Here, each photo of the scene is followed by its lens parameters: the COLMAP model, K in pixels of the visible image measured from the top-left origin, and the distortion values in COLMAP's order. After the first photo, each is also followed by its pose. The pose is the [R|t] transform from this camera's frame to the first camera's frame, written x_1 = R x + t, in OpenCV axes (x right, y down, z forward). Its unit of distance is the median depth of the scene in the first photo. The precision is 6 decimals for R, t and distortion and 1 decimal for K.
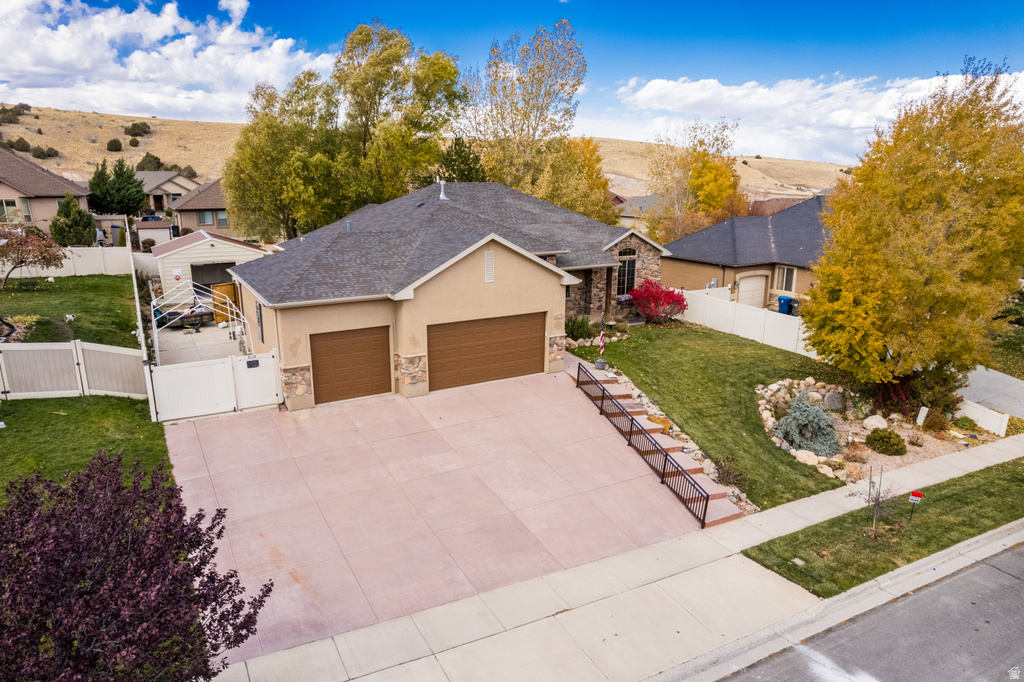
lens RADIAL K [[654.0, 0, 515.0], [0, 654.0, 346.6], [0, 0, 1]] dist [-0.077978, 0.073737]
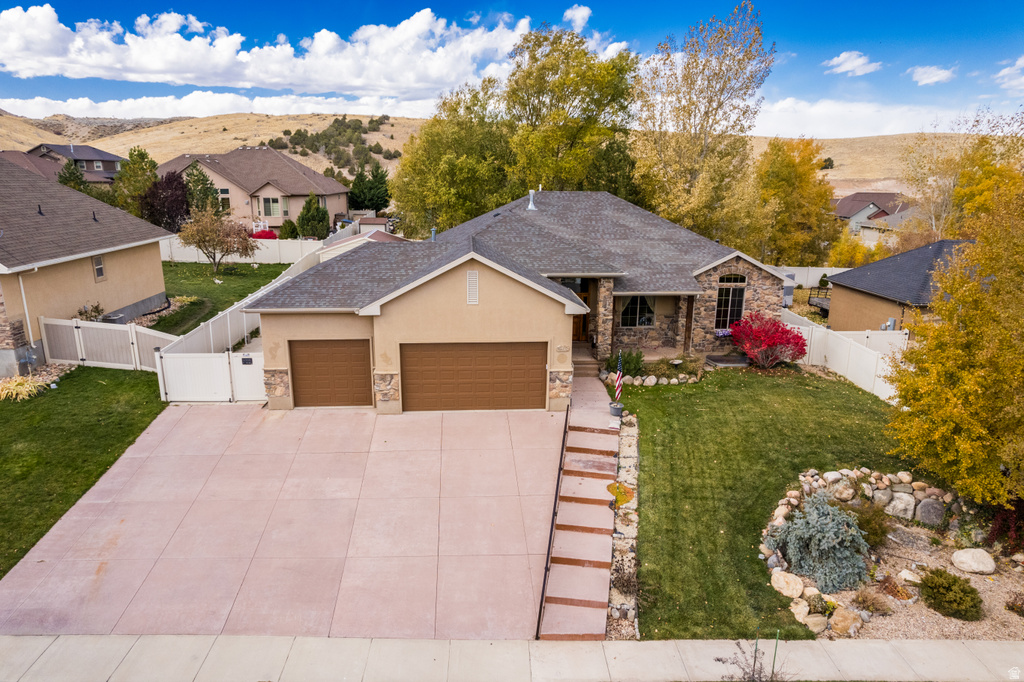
lens RADIAL K [[654.0, 0, 515.0], [0, 654.0, 346.6], [0, 0, 1]] dist [-0.077978, 0.073737]
pose [[0.896020, 0.114725, -0.428935, 0.401824], [-0.114048, 0.993098, 0.027377, -0.068604], [0.429116, 0.024389, 0.902920, 0.184387]]
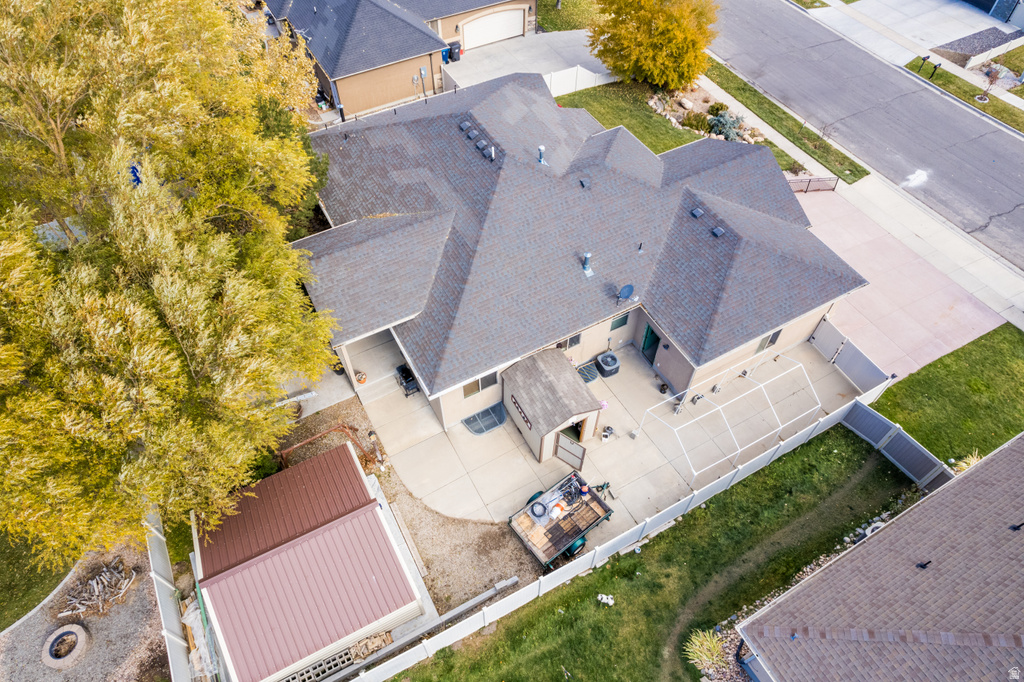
lens RADIAL K [[654.0, 0, 515.0], [0, 654.0, 346.6], [0, 0, 1]] dist [-0.077978, 0.073737]
pose [[0.028512, -0.801507, 0.597305, -1.093682], [0.245106, 0.584912, 0.773176, -1.014518], [-0.969077, 0.124359, 0.213131, 1.189296]]
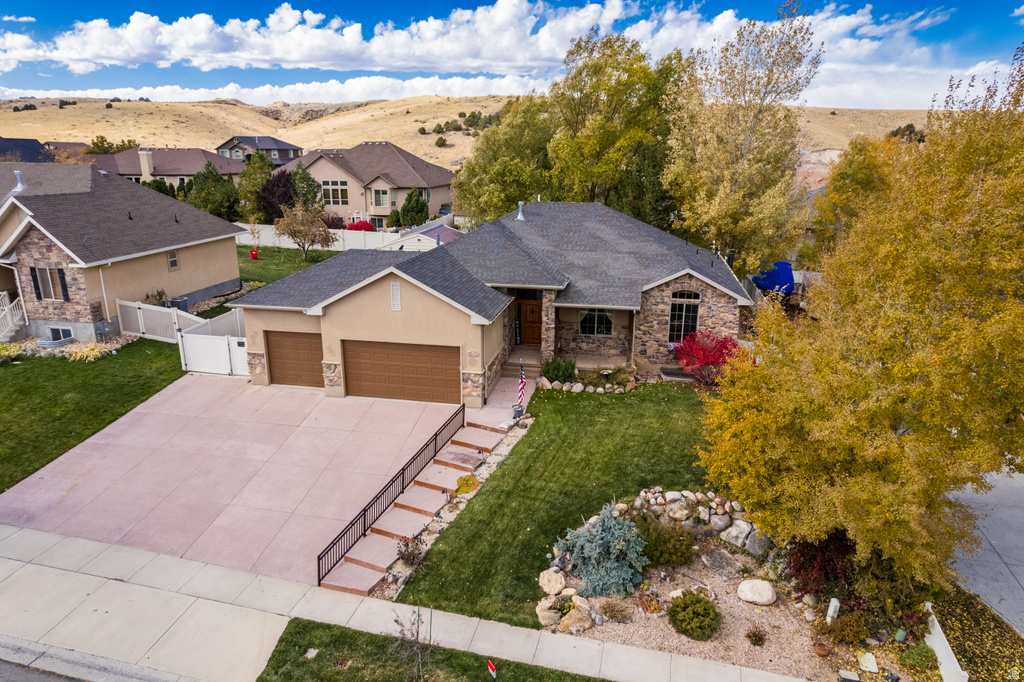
lens RADIAL K [[654.0, 0, 515.0], [0, 654.0, 346.6], [0, 0, 1]] dist [-0.077978, 0.073737]
pose [[0.745907, 0.189151, -0.638627, 0.780295], [-0.167360, 0.981292, 0.095168, -0.169292], [0.644681, 0.035894, 0.763609, 0.289773]]
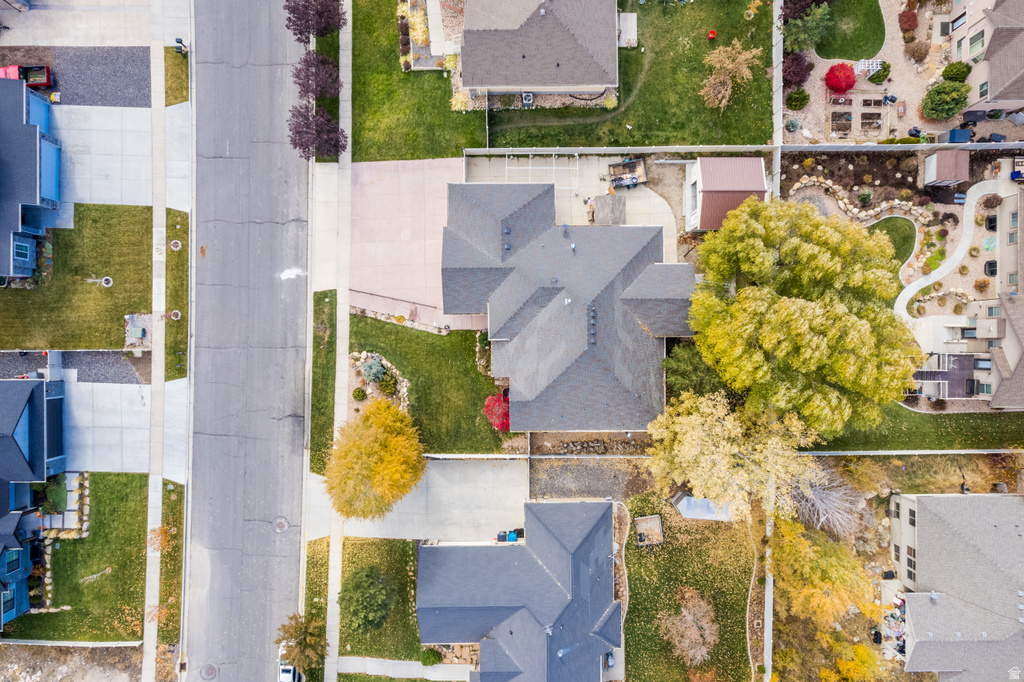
lens RADIAL K [[654.0, 0, 515.0], [0, 654.0, 346.6], [0, 0, 1]] dist [-0.077978, 0.073737]
pose [[-0.505248, 0.862973, -0.001252, 0.076389], [-0.222469, -0.128848, 0.966388, -2.427757], [0.833806, 0.488544, 0.257085, 0.701038]]
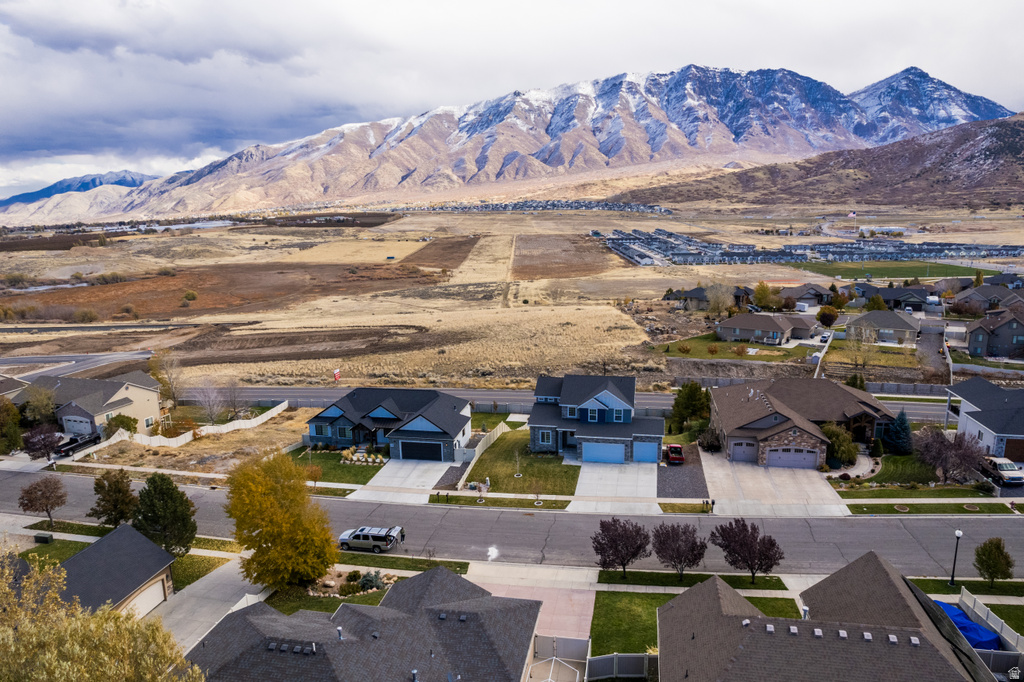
lens RADIAL K [[678.9, 0, 515.2], [0, 678.9, 347.4], [0, 0, 1]] dist [-0.081158, 0.078271]
pose [[-0.751723, -0.130581, 0.646421, -1.429181], [0.179445, 0.902715, 0.391031, -1.511893], [-0.634595, 0.409944, -0.655160, 1.852973]]
